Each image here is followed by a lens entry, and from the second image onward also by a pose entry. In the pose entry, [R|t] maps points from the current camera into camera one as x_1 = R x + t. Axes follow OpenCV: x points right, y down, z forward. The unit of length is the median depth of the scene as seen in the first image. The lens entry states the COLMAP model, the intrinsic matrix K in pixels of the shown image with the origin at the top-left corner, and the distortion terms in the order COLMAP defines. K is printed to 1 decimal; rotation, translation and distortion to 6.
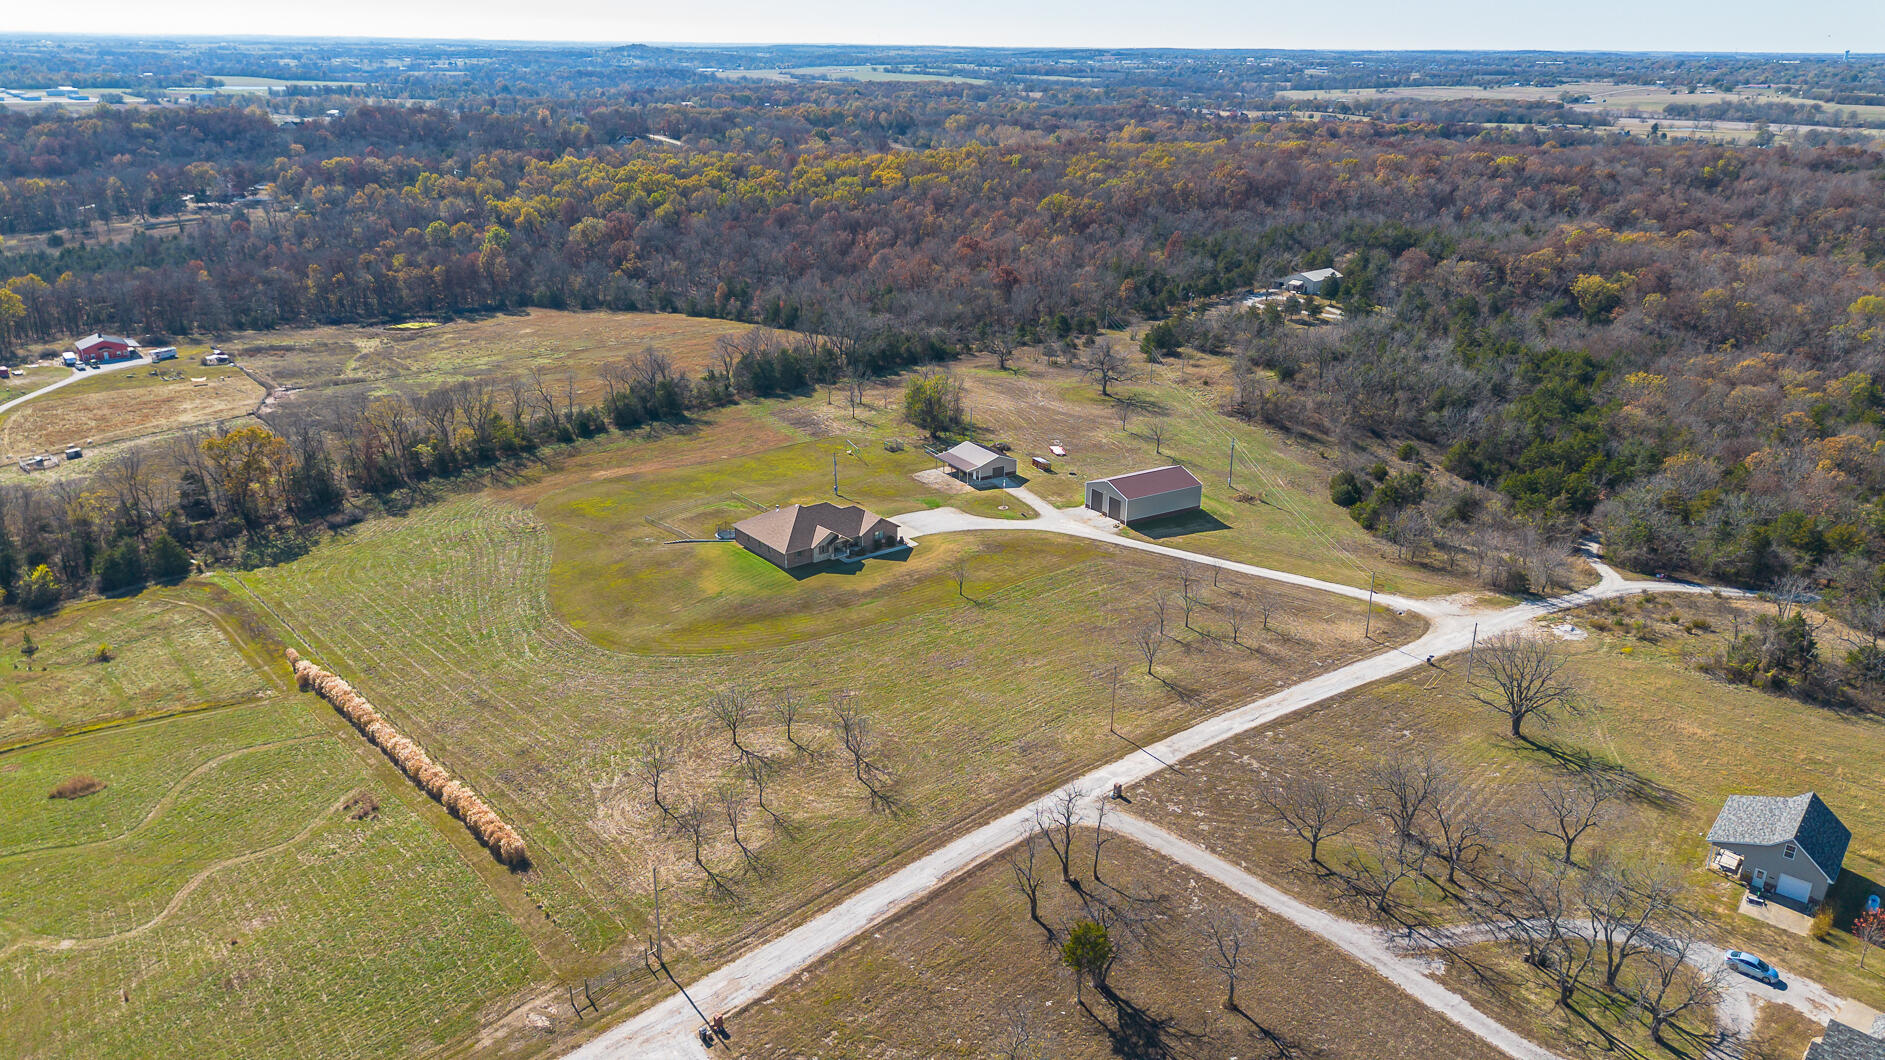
lens RADIAL K [[1275.6, 0, 948.8], [0, 1275.6, 532.7], [0, 0, 1]] dist [0.026511, -0.005304]
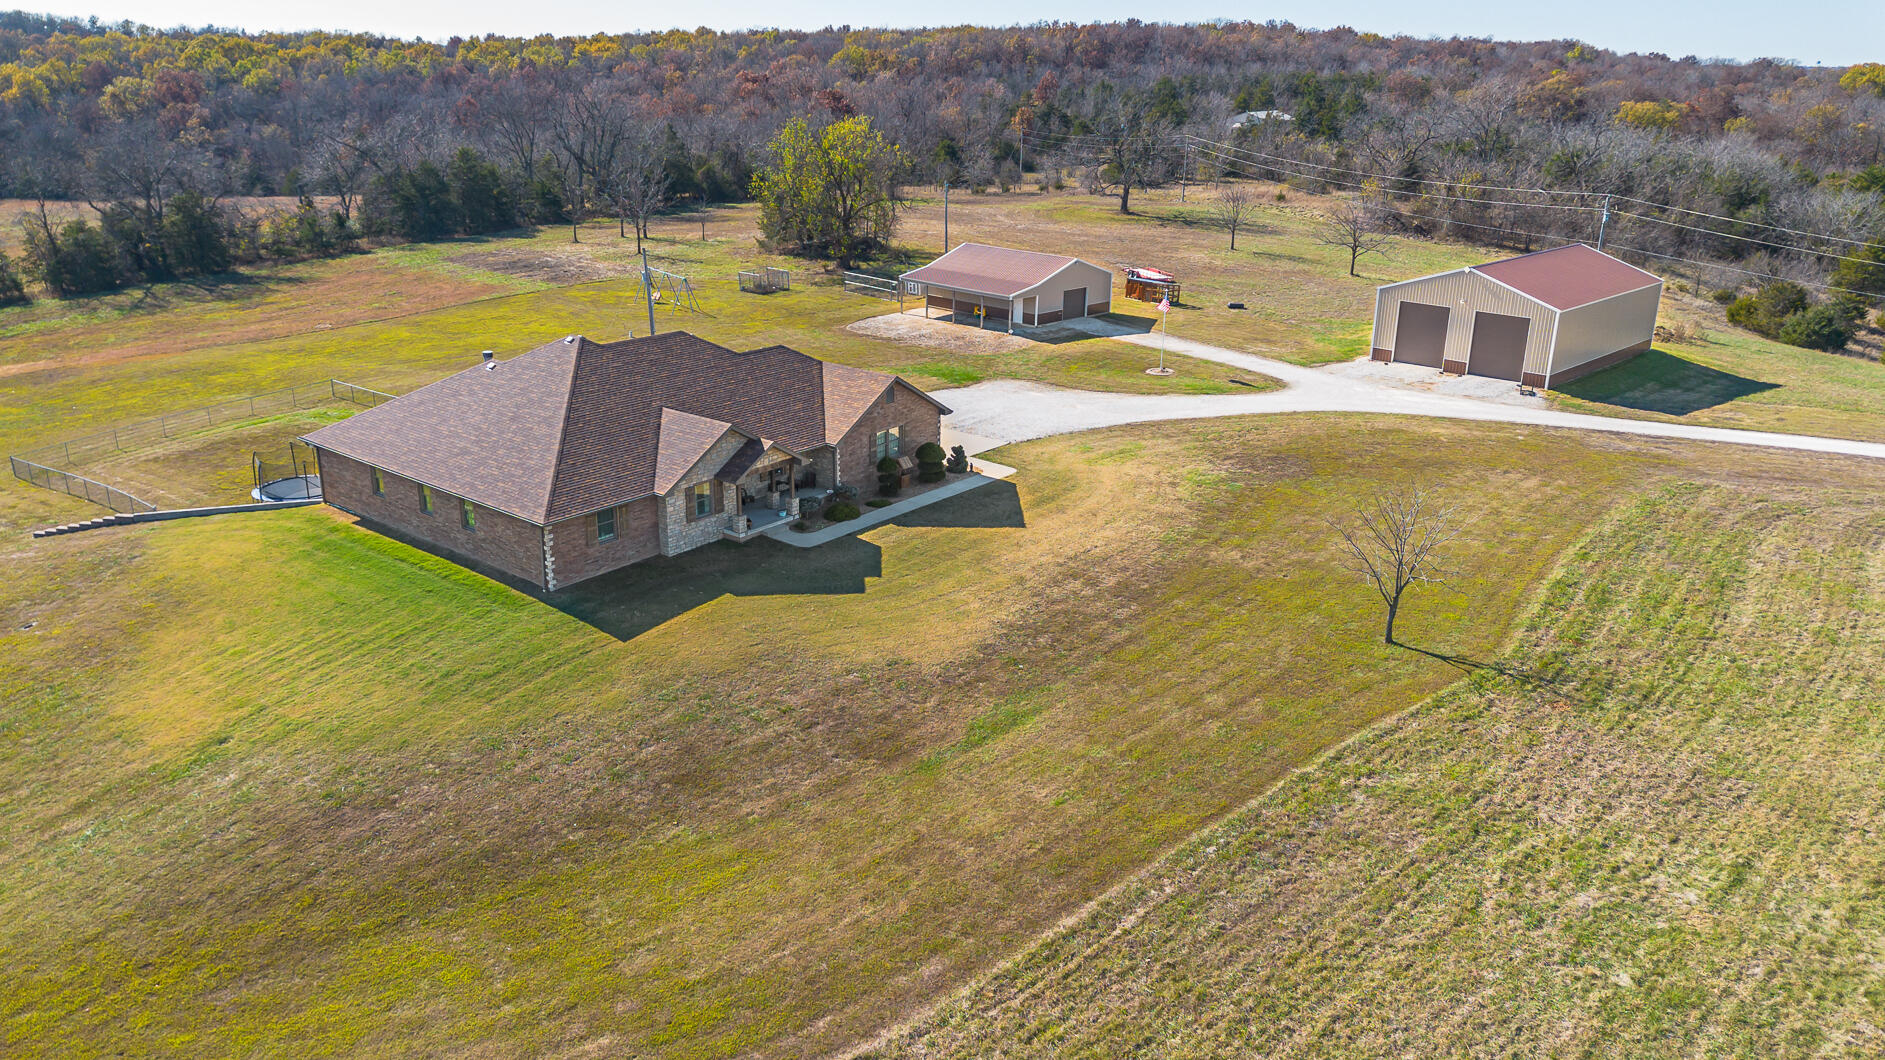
lens RADIAL K [[1275.6, 0, 940.5], [0, 1275.6, 522.7], [0, 0, 1]] dist [0.026511, -0.005304]
pose [[0.973328, -0.068481, 0.218959, -0.098862], [0.071484, 0.997425, -0.005812, 0.020036], [-0.217997, 0.021309, 0.975717, 0.690796]]
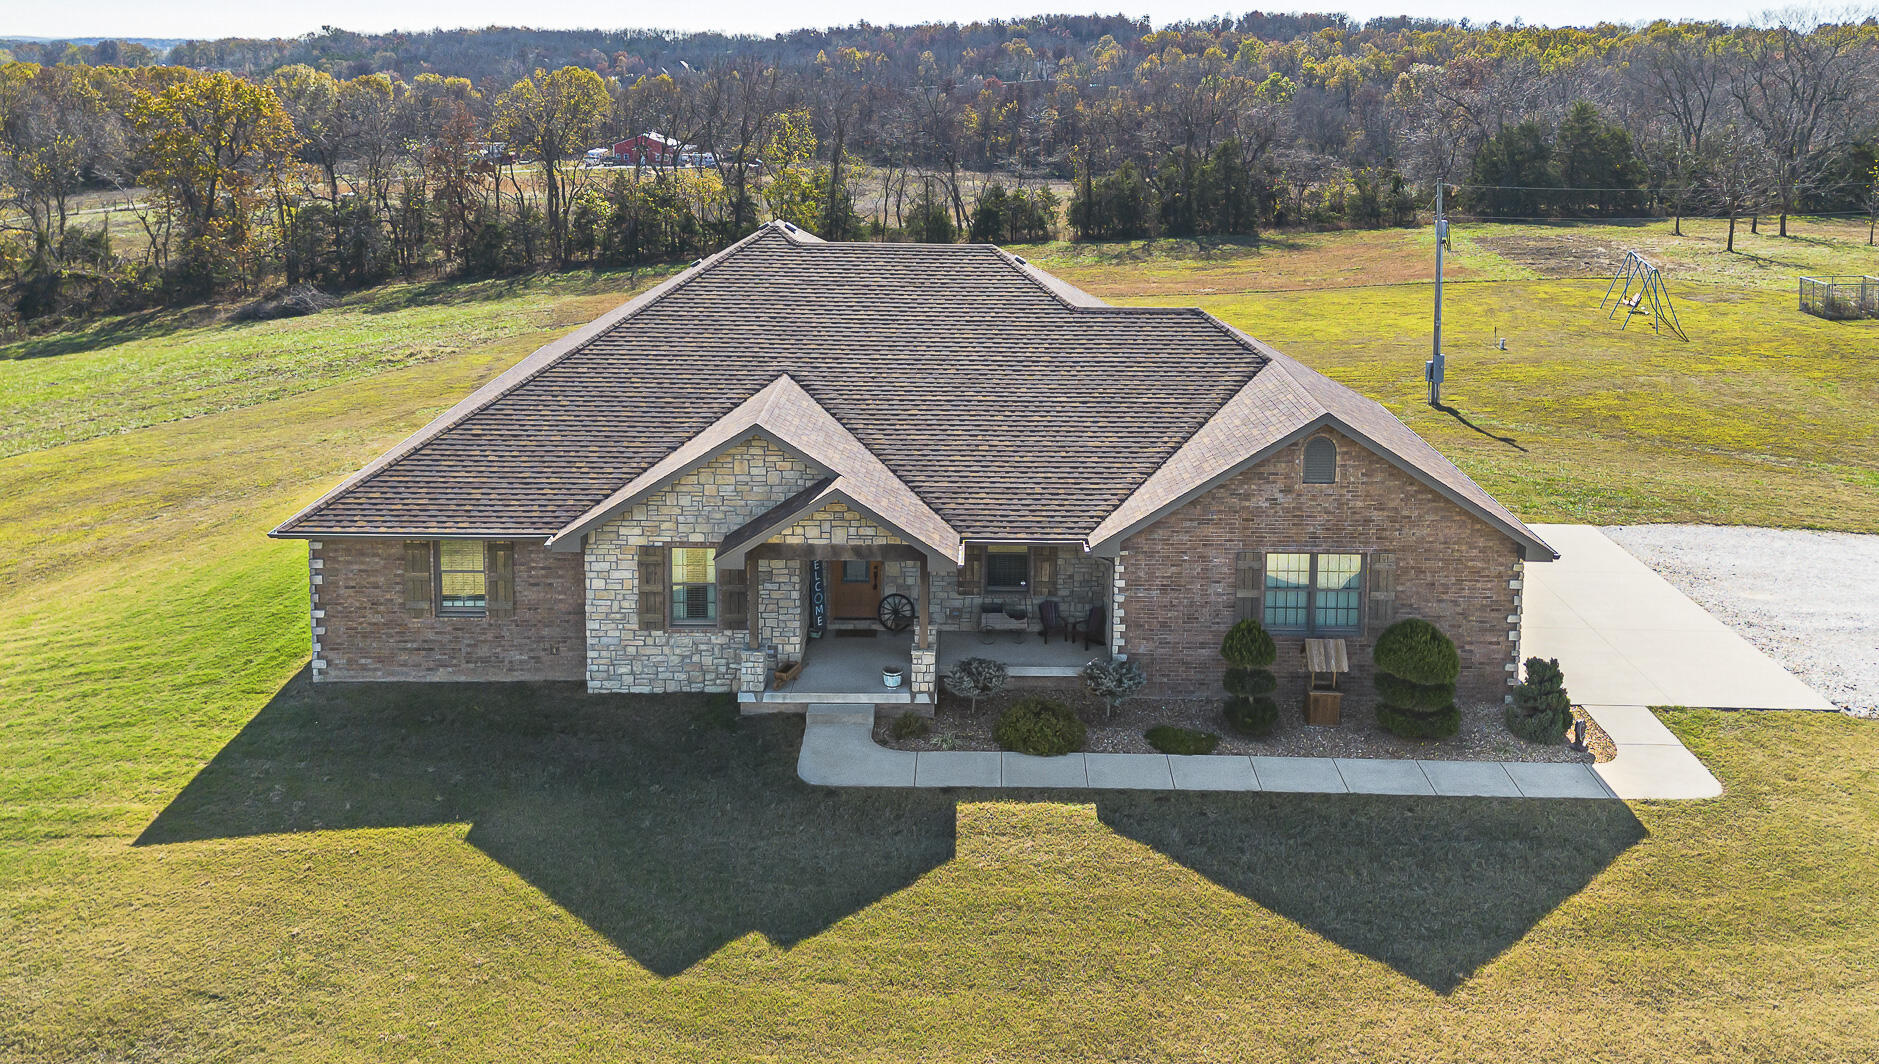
lens RADIAL K [[1466.8, 0, 943.5], [0, 1466.8, 530.3], [0, 0, 1]] dist [-0.004995, -0.005970]
pose [[0.806988, 0.193107, -0.558103, -0.017098], [-0.217514, 0.975783, 0.023113, 0.001426], [0.549051, 0.102743, 0.829450, 0.835472]]
